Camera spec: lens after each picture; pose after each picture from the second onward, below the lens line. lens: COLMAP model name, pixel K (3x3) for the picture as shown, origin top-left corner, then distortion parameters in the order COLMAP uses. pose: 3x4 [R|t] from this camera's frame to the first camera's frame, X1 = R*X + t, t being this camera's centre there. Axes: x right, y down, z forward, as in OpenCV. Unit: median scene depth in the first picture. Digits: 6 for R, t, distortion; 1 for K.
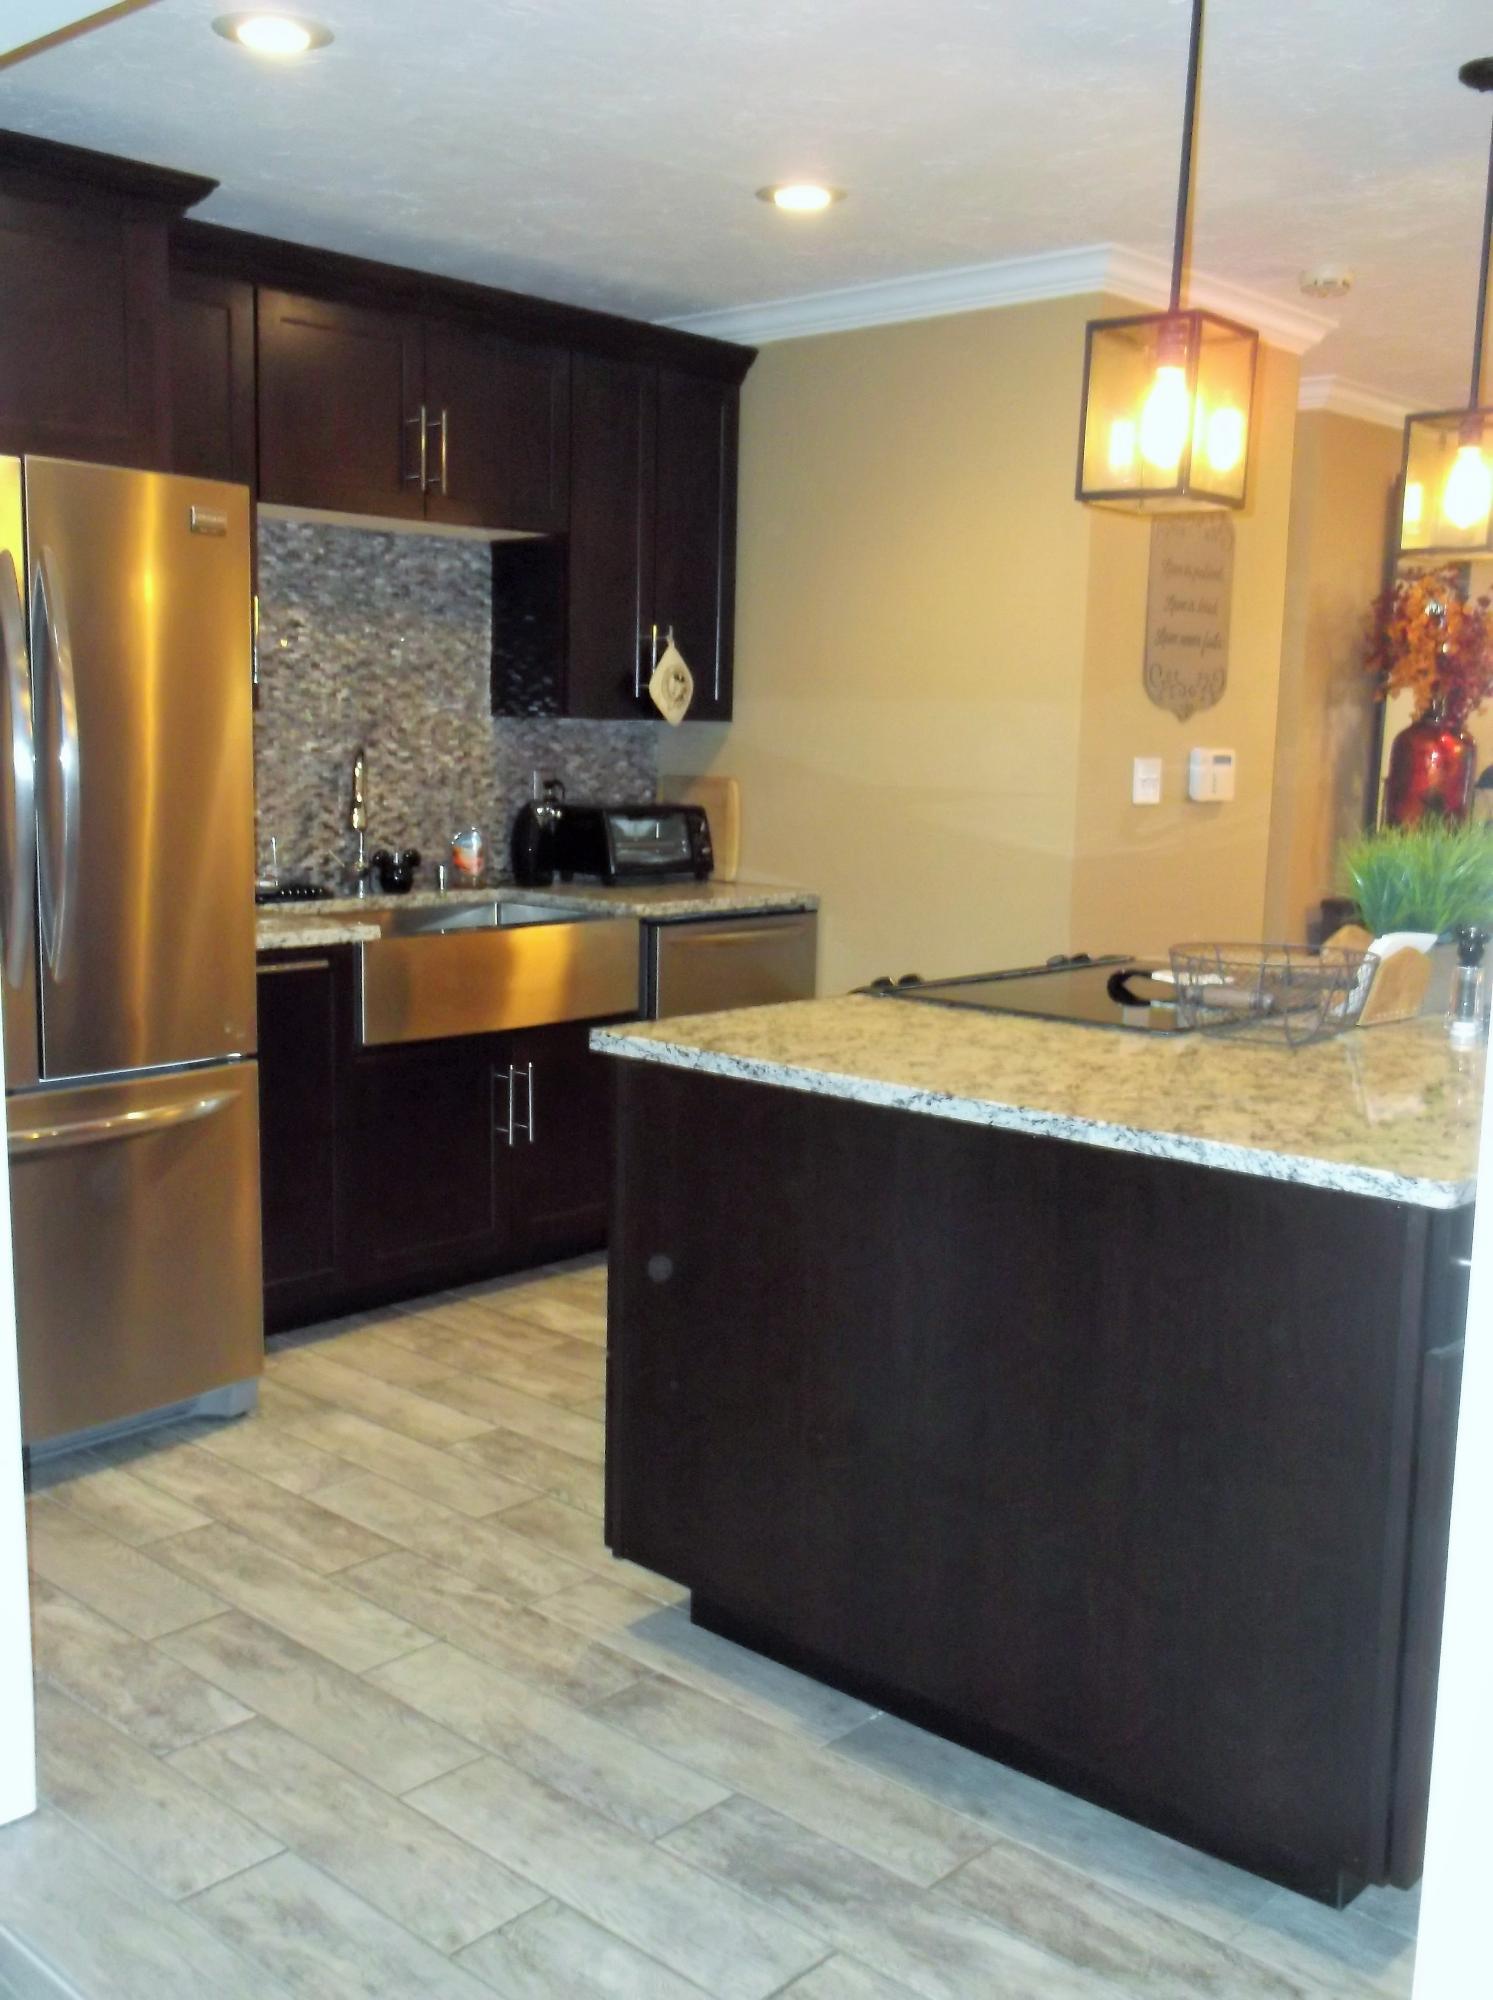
lens RADIAL K [[1958.0, 0, 752.5], [0, 1958.0, 1001.7], [0, 0, 1]] dist [0.006806, 0.000000]
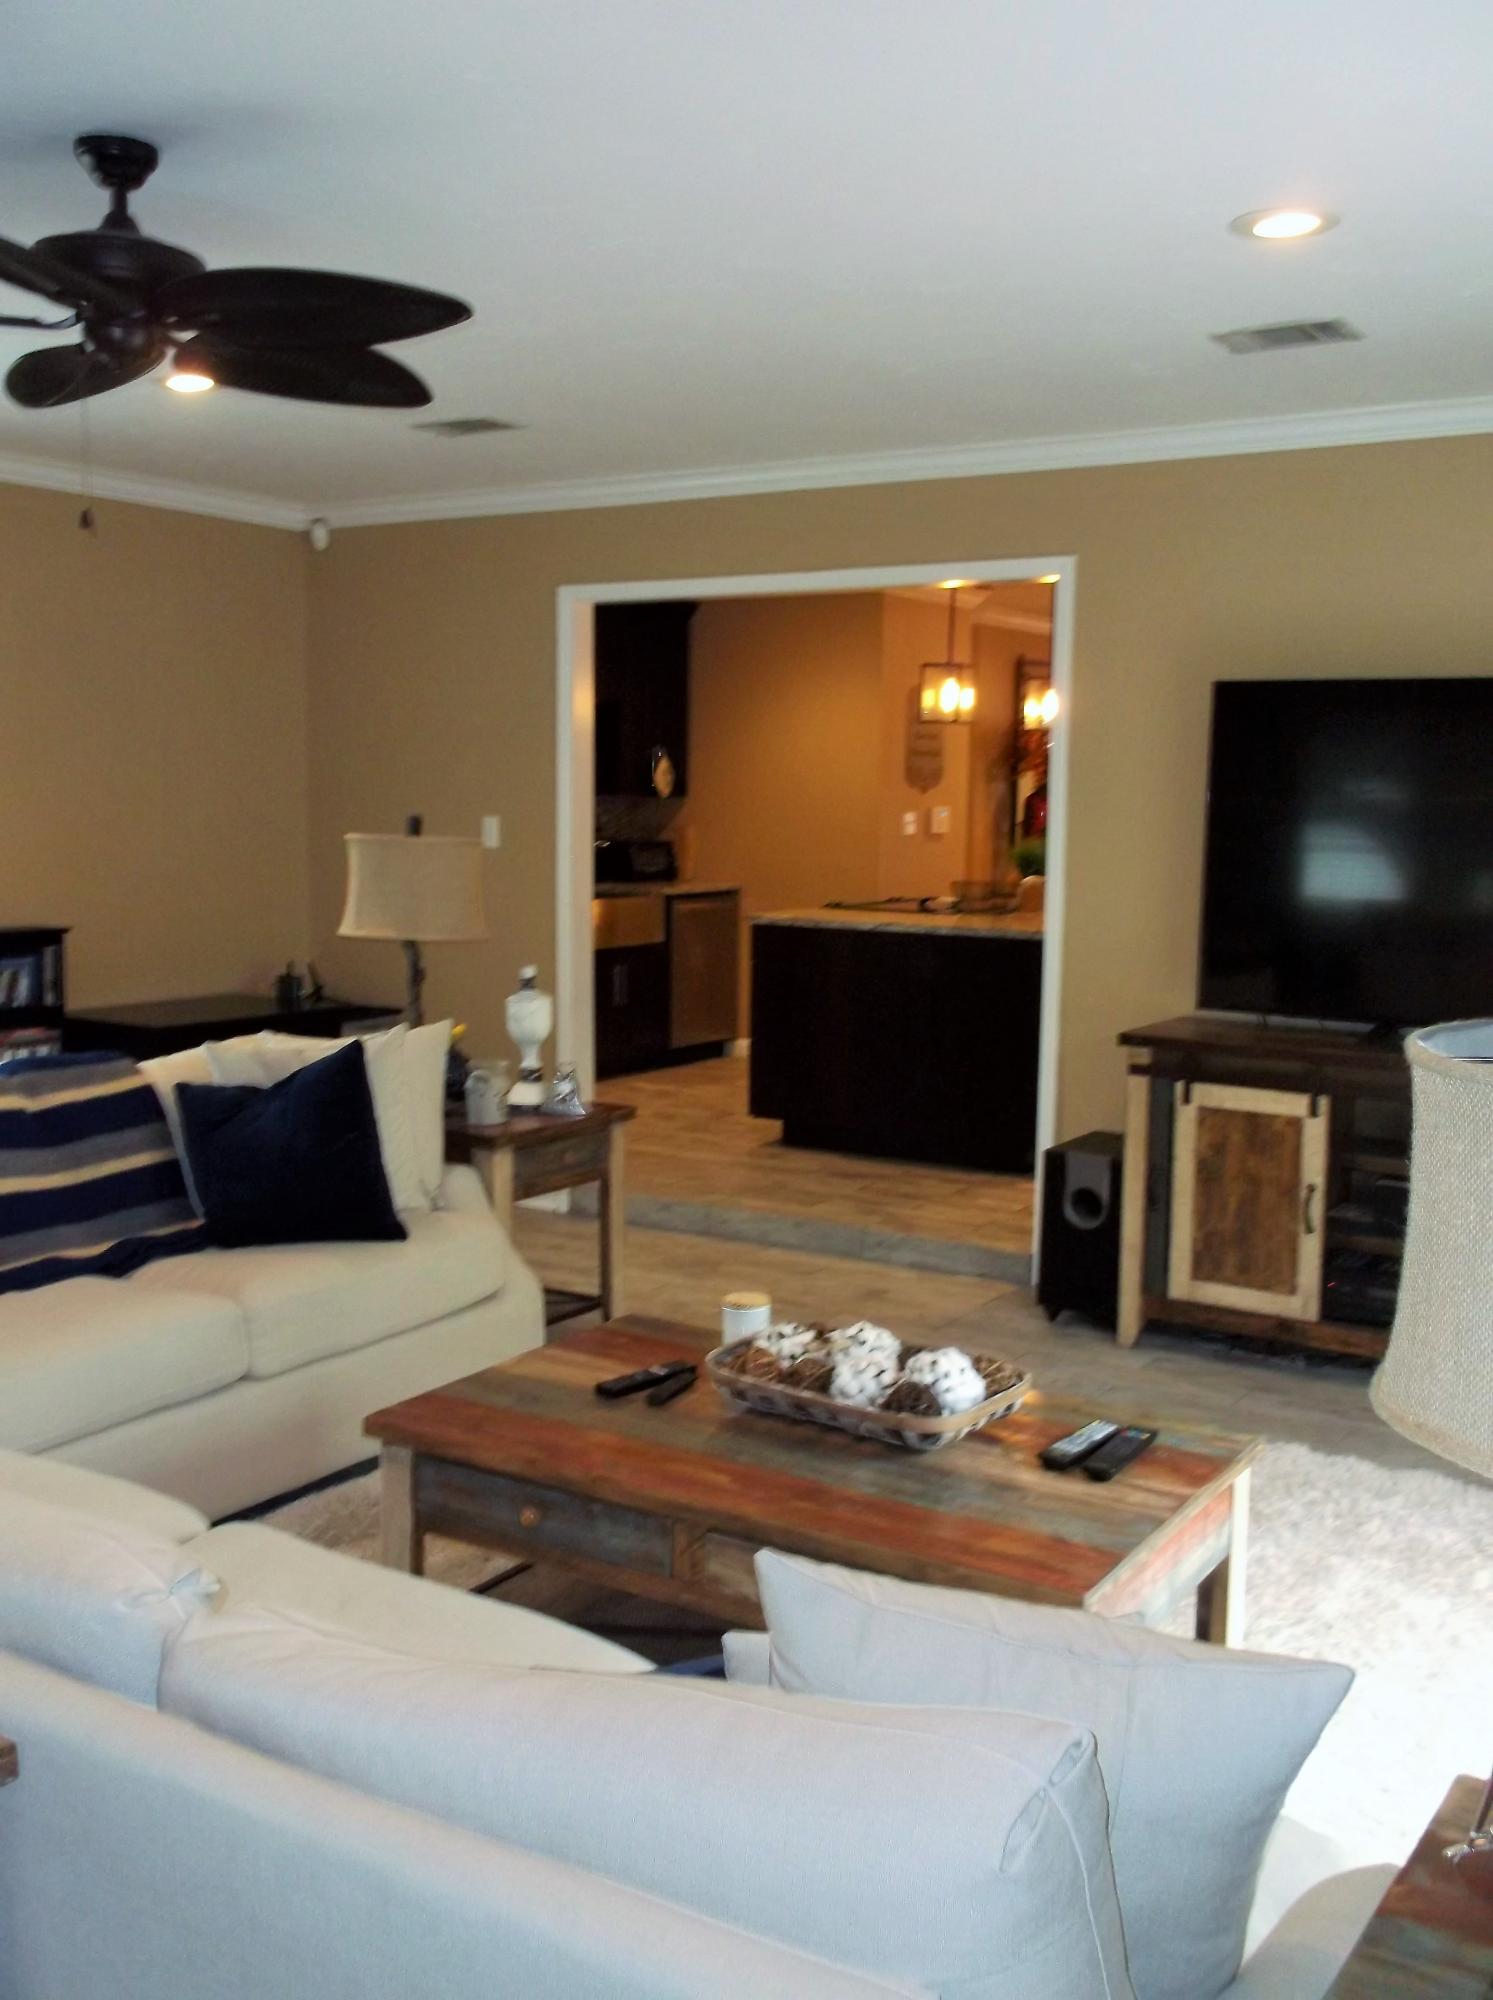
lens RADIAL K [[1958.0, 0, 746.5], [0, 1958.0, 997.5], [0, 0, 1]] dist [0.006806, 0.000000]
pose [[0.984522, -0.027574, 0.173076, -0.327316], [0.032975, 0.999052, -0.028409, 0.122033], [-0.172128, 0.033676, 0.984499, -0.981239]]
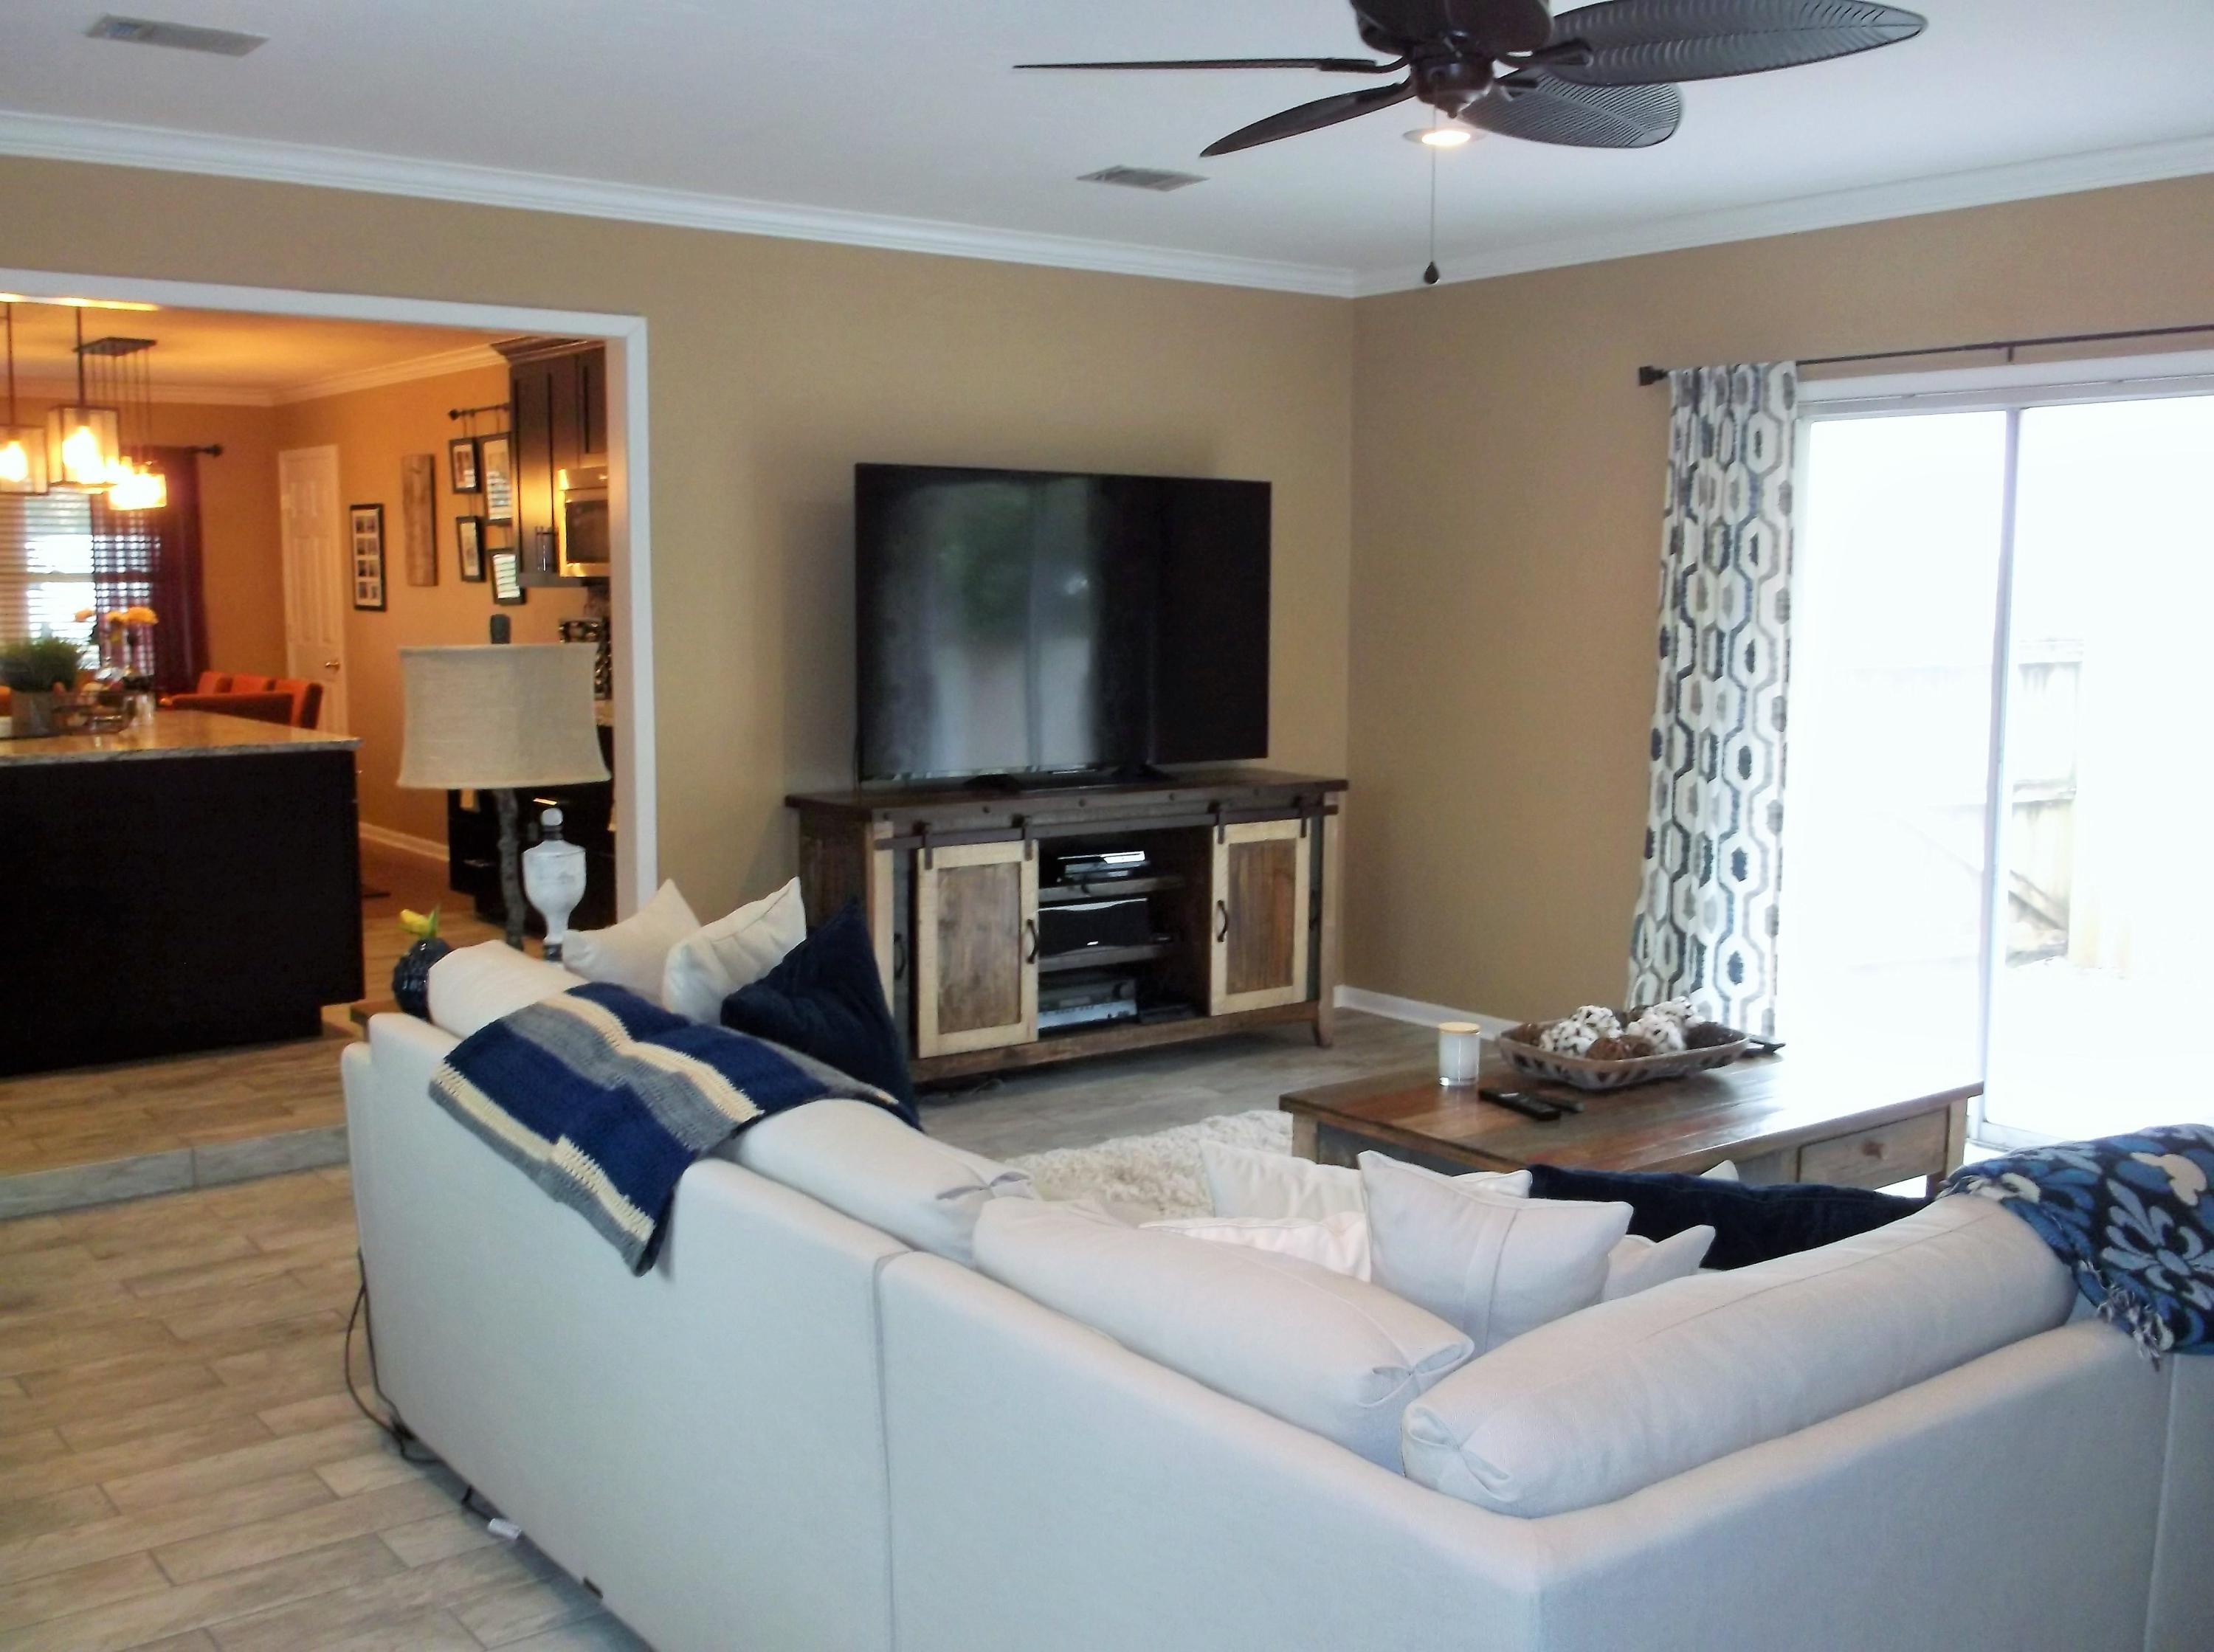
lens RADIAL K [[2167.2, 0, 1060.3], [0, 2167.2, 809.6], [0, 0, 1]] dist [0.006806, 0.000000]
pose [[0.188488, -0.128354, 0.973652, -1.105086], [0.143276, 0.984409, 0.102035, 0.006916], [-0.971568, 0.120269, 0.203939, -0.286909]]
